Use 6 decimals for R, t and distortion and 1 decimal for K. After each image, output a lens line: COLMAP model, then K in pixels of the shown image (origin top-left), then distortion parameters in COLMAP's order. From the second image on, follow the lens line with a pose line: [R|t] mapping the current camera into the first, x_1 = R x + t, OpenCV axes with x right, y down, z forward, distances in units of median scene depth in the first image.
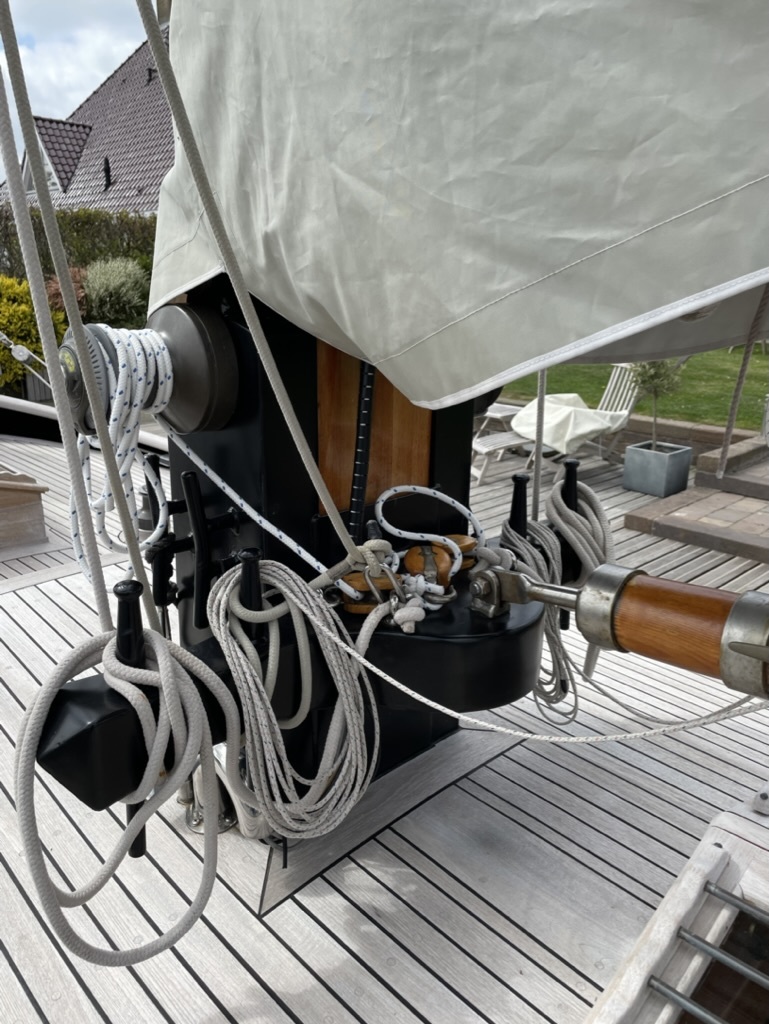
lens RADIAL K [[765.2, 0, 378.9], [0, 765.2, 520.6], [0, 0, 1]] dist [0.074563, -0.087192]
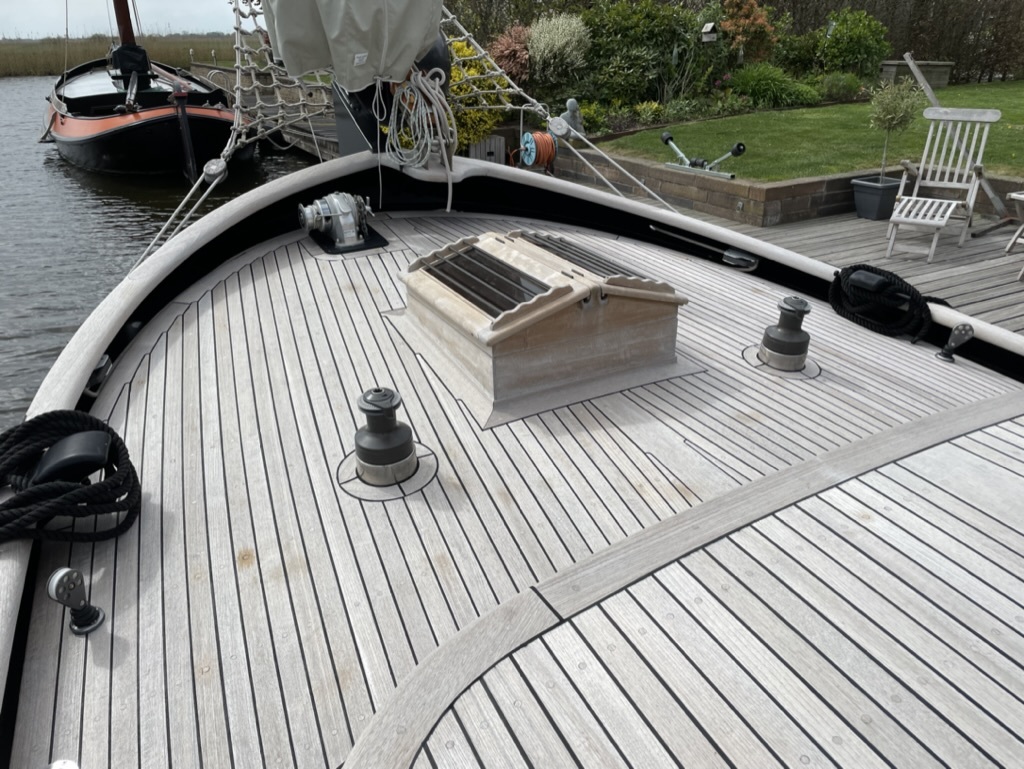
lens RADIAL K [[765.2, 0, 535.2], [0, 765.2, 410.5], [0, 0, 1]] dist [0.074563, -0.087192]
pose [[0.963695, 0.097270, -0.248657, -0.232790], [-0.059581, 0.986140, 0.154847, -0.027235], [0.260272, -0.134411, 0.956134, 0.089104]]
